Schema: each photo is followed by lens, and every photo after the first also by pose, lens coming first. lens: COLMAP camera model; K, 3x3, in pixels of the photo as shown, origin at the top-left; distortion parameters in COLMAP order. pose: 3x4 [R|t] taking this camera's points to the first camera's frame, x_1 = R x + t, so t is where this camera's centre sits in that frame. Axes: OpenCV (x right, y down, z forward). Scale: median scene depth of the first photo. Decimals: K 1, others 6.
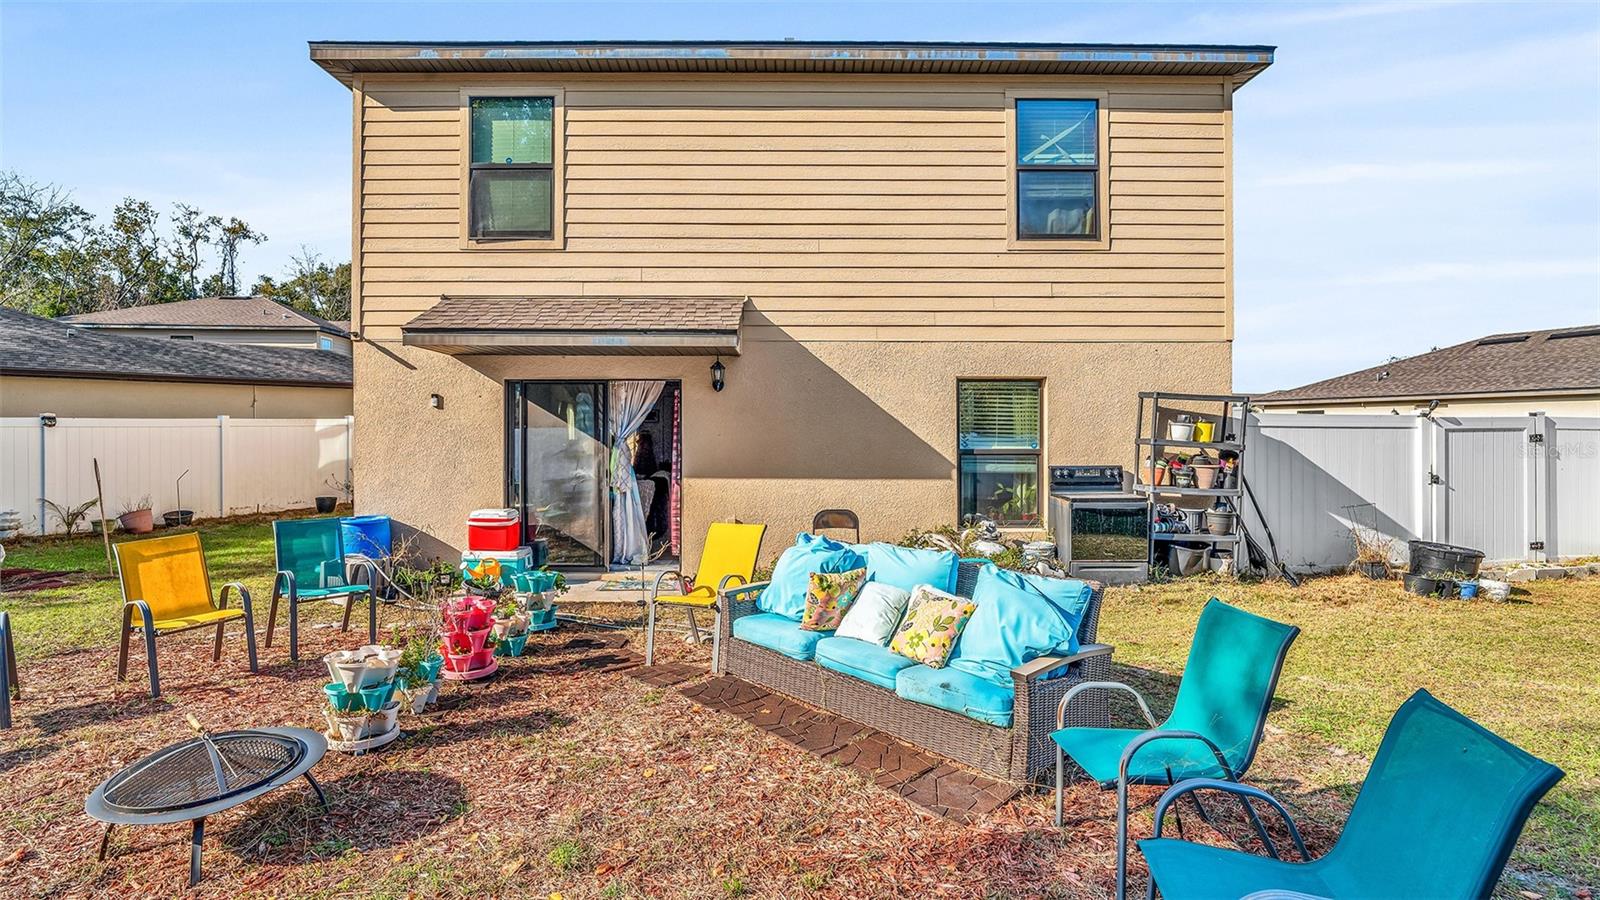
lens RADIAL K [[743.3, 0, 788.3], [0, 743.3, 424.5], [0, 0, 1]] dist [-0.000405, 0.000908]
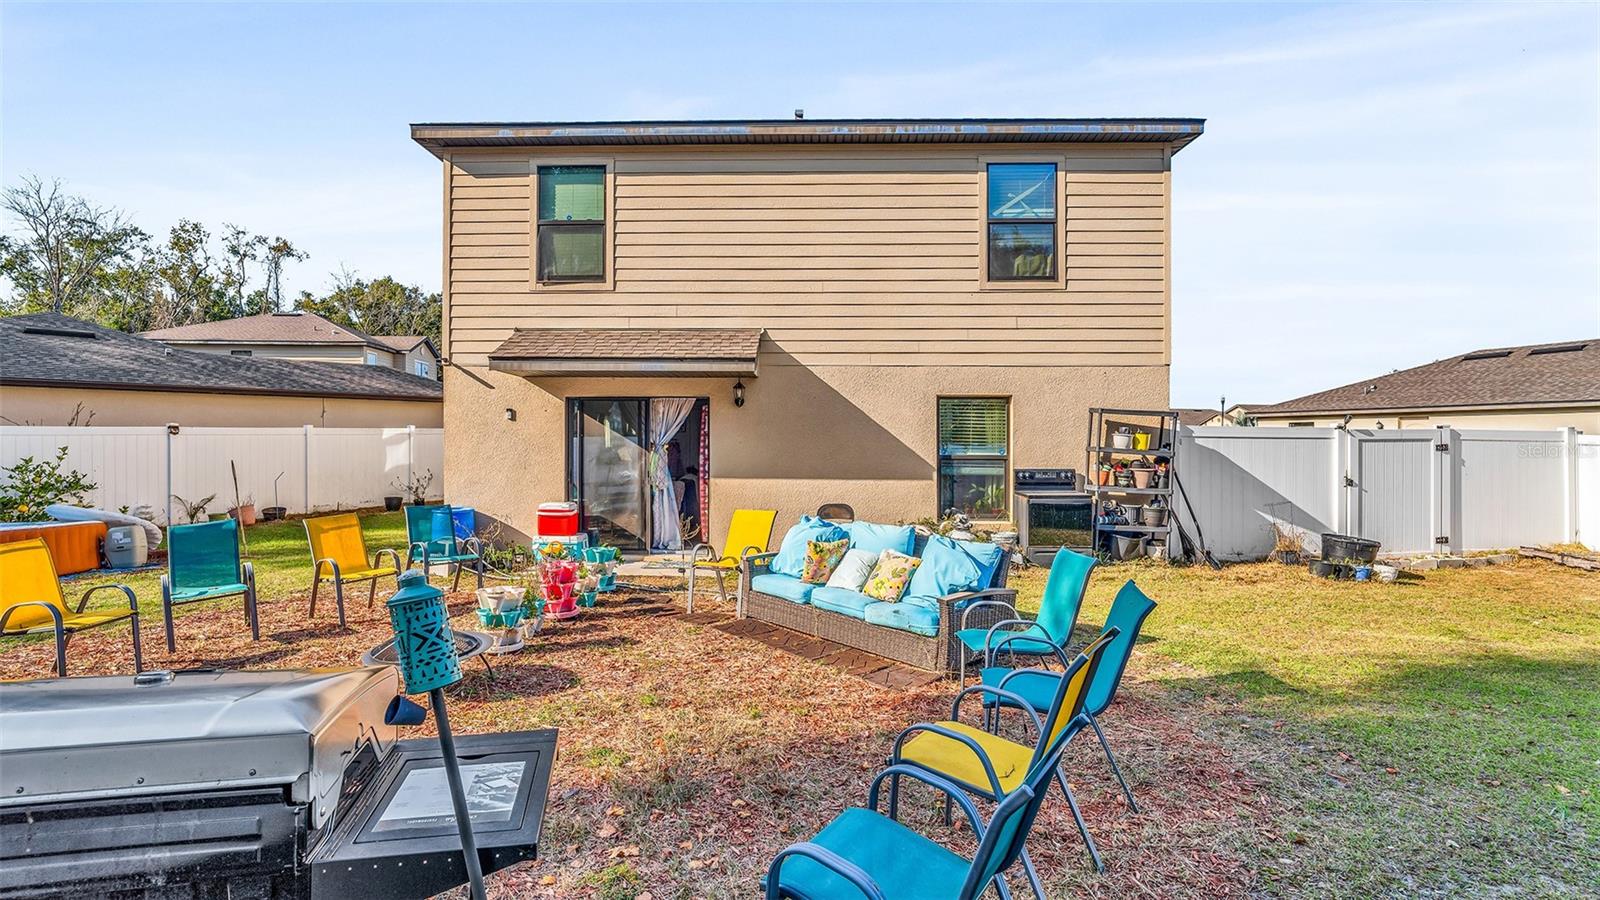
lens RADIAL K [[743.3, 0, 782.5], [0, 743.3, 434.3], [0, 0, 1]] dist [-0.000405, 0.000908]
pose [[0.999527, 0.002449, -0.030640, 0.013294], [-0.002449, 0.999997, 0.000042, 0.000157], [0.030640, 0.000033, 0.999530, -0.211963]]
